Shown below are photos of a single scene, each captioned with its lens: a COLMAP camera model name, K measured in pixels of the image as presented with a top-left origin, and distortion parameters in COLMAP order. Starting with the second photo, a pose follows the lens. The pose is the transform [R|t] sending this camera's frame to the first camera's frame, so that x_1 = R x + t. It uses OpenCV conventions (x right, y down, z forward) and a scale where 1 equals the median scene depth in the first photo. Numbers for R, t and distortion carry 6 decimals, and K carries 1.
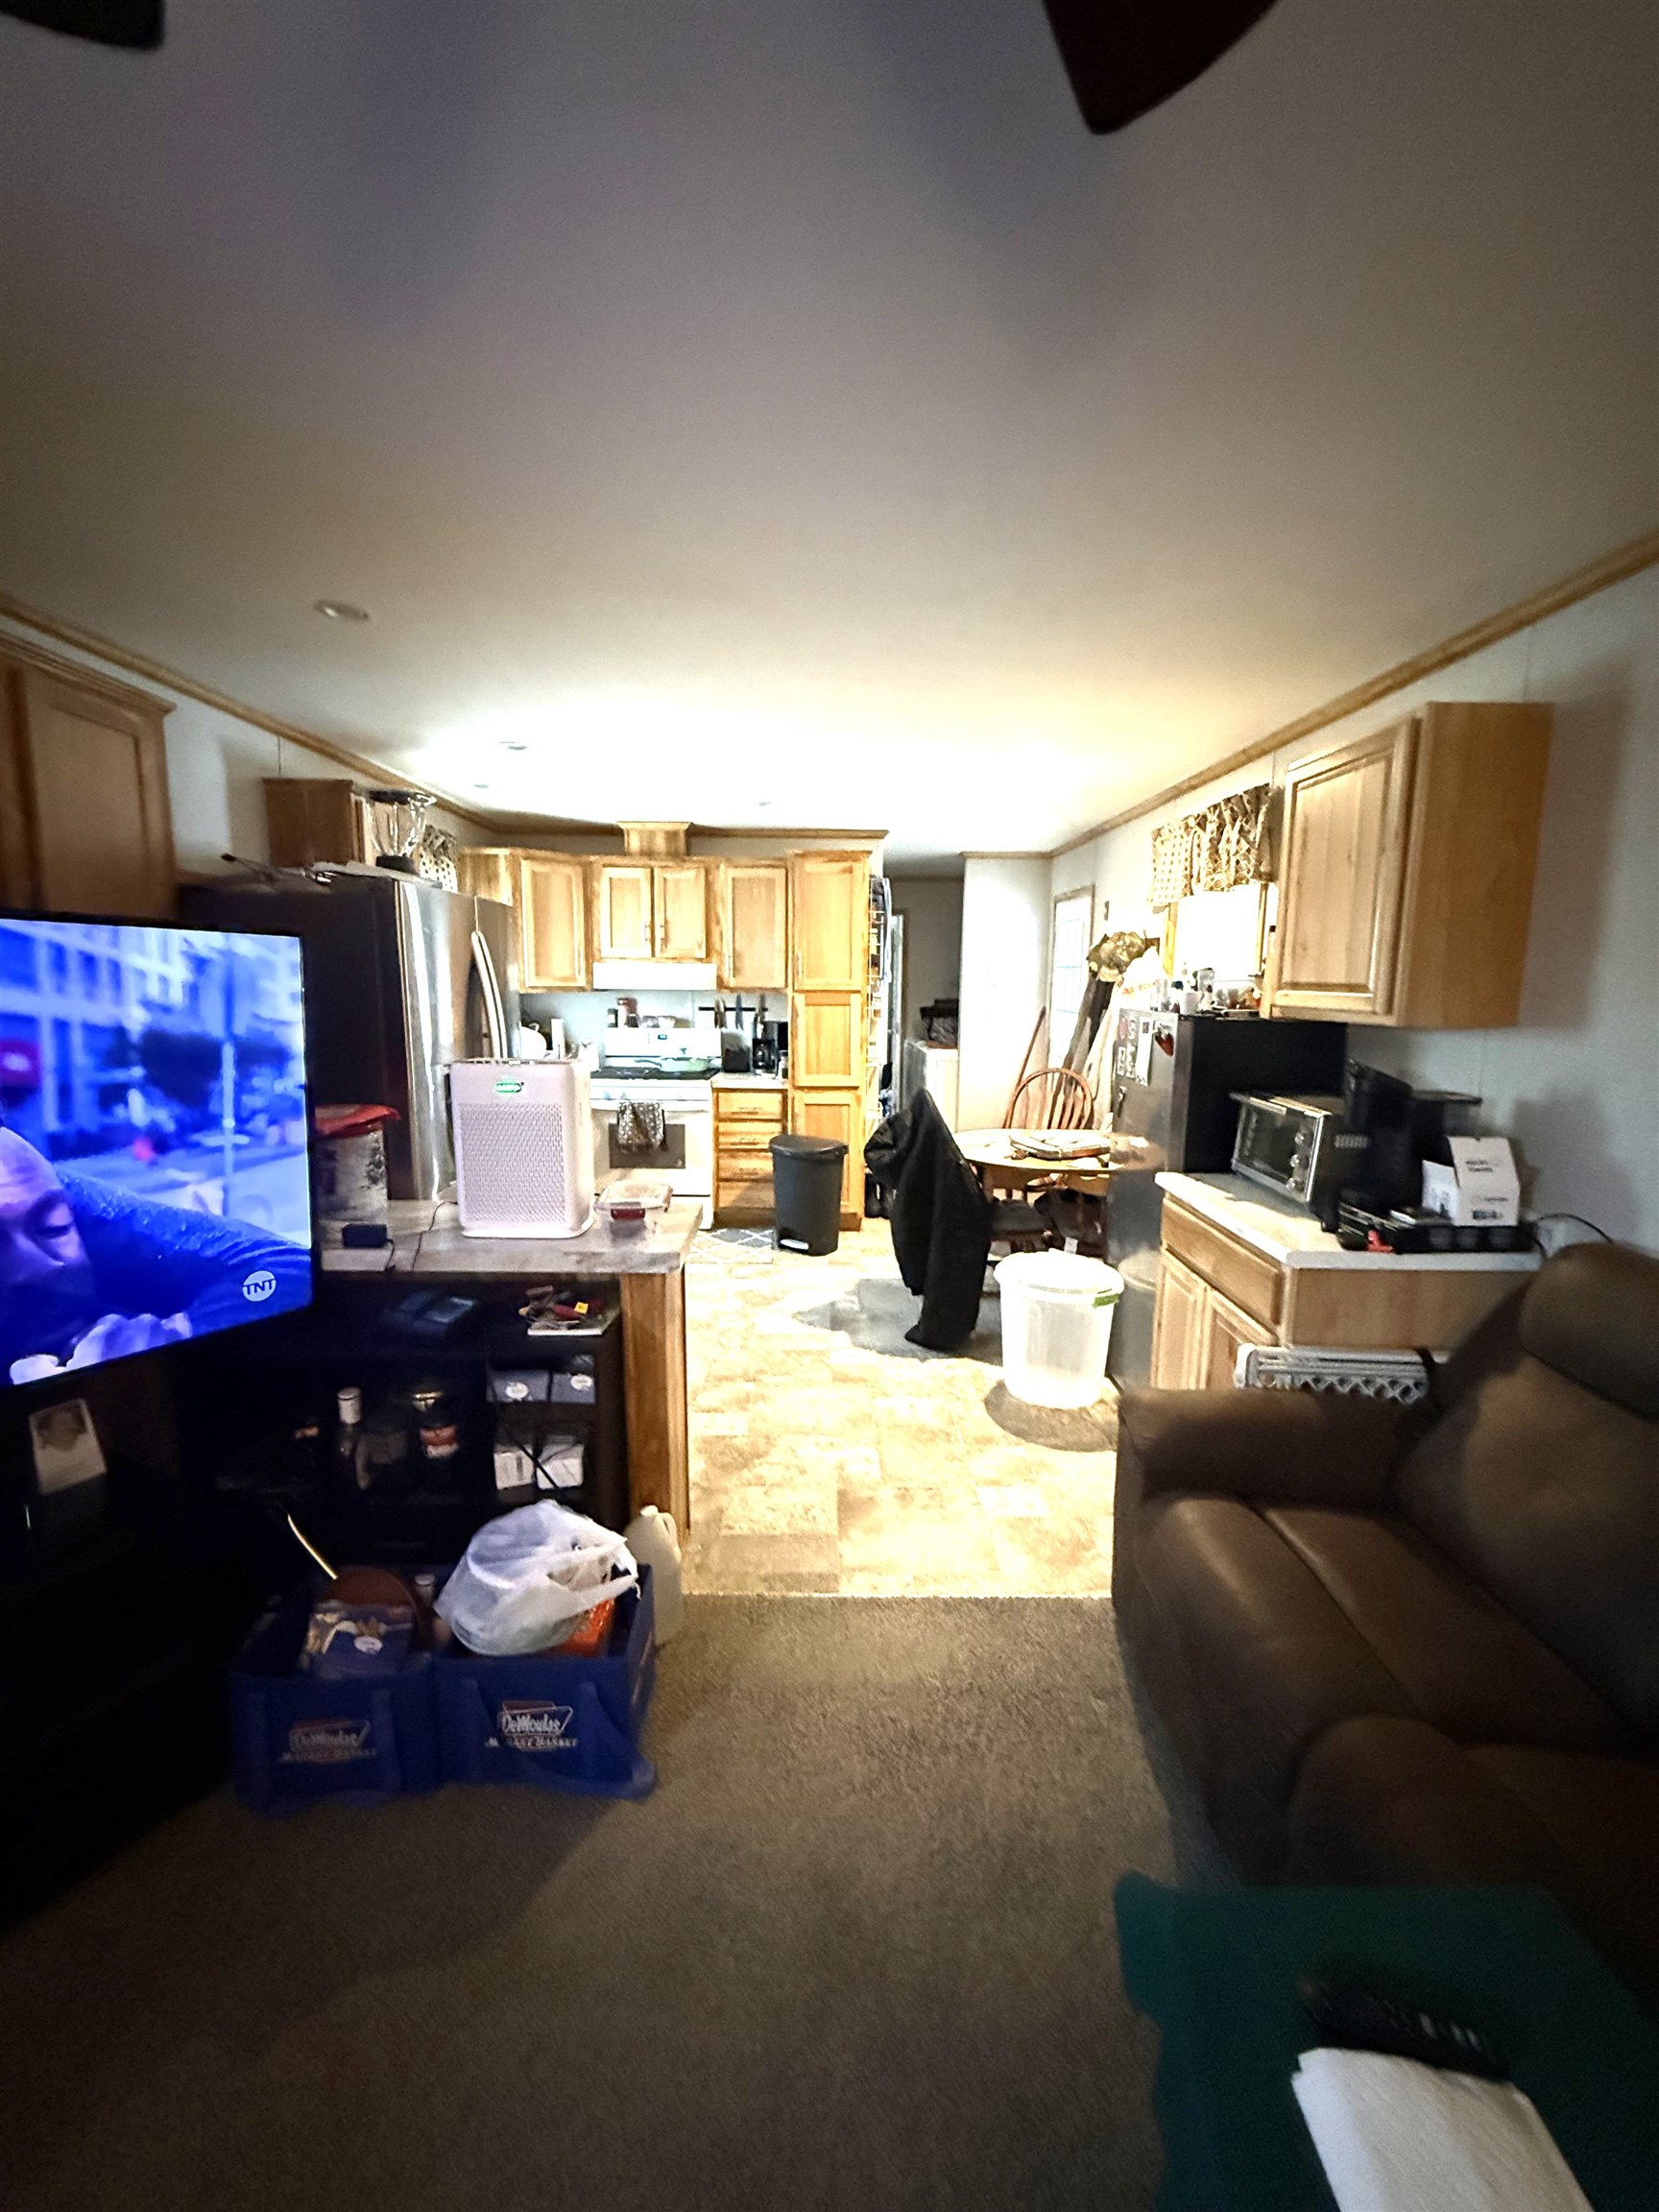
lens RADIAL K [[876.9, 0, 829.5], [0, 876.9, 1106.0], [0, 0, 1]] dist [0.000311, -0.000204]
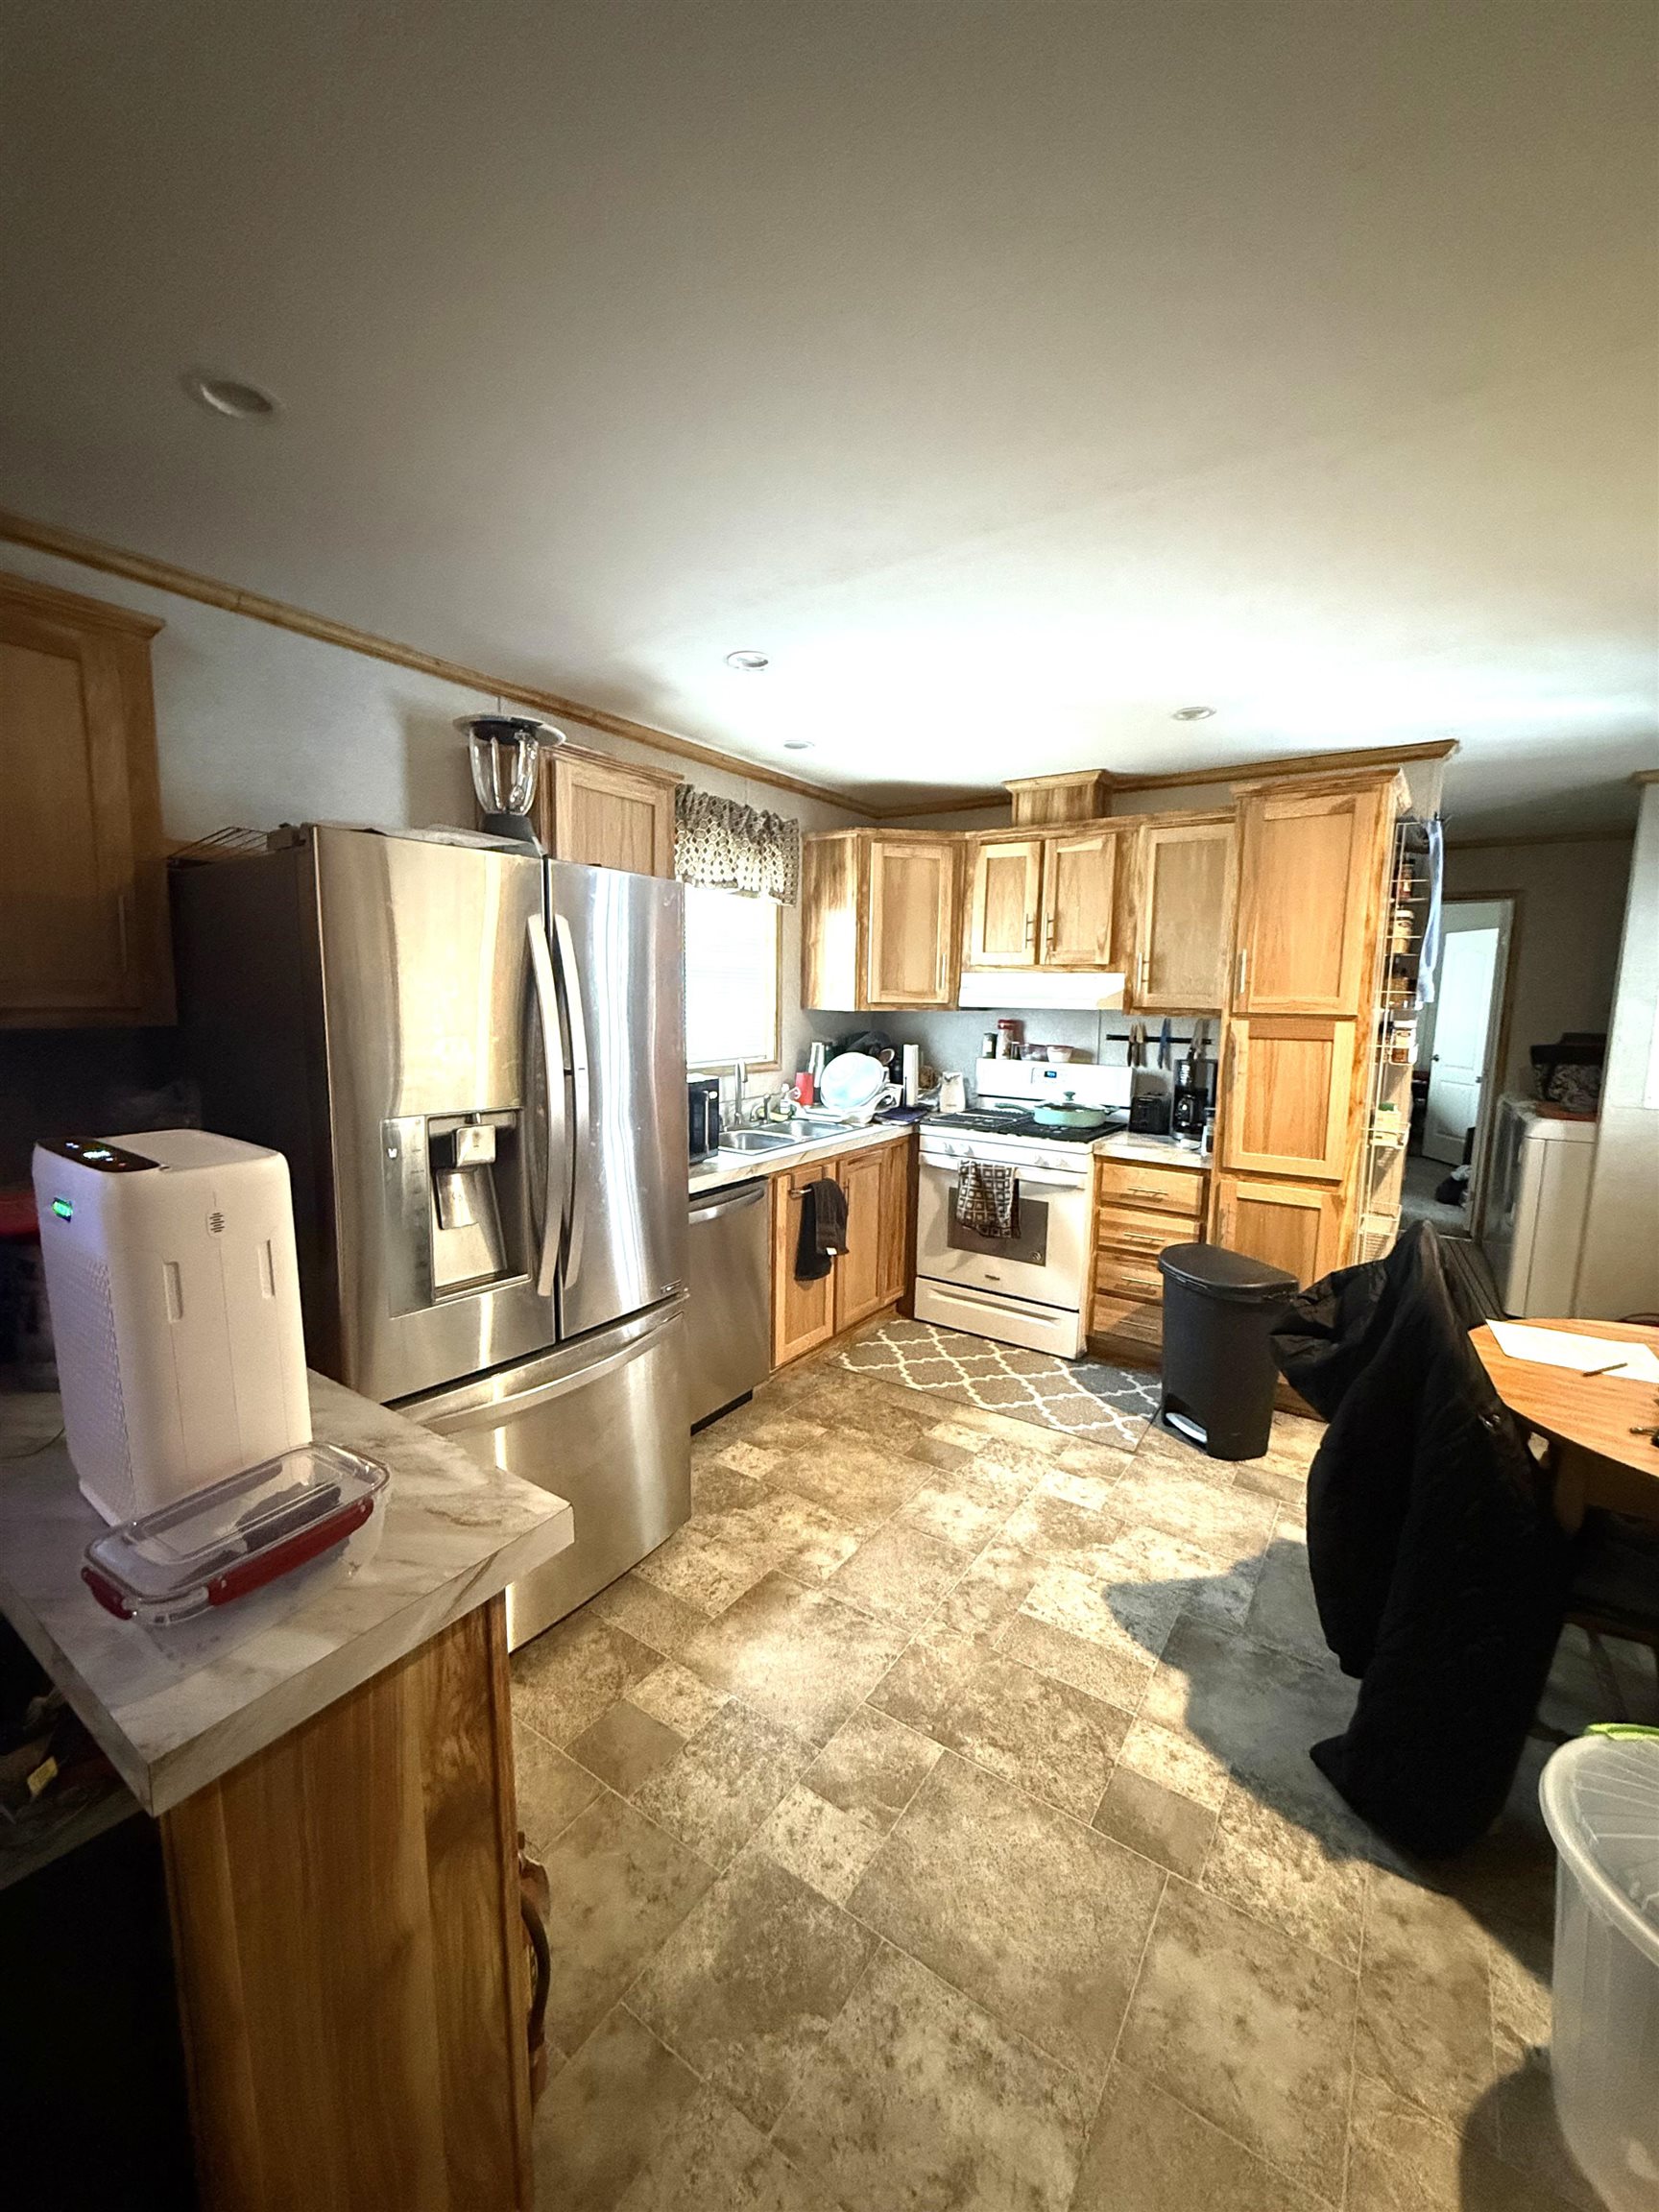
lens RADIAL K [[876.9, 0, 829.5], [0, 876.9, 1106.0], [0, 0, 1]] dist [0.000311, -0.000204]
pose [[0.817343, 0.078339, -0.570801, 0.082532], [-0.091362, 0.995801, 0.005843, -0.042940], [0.568862, 0.047374, 0.821067, 0.321546]]
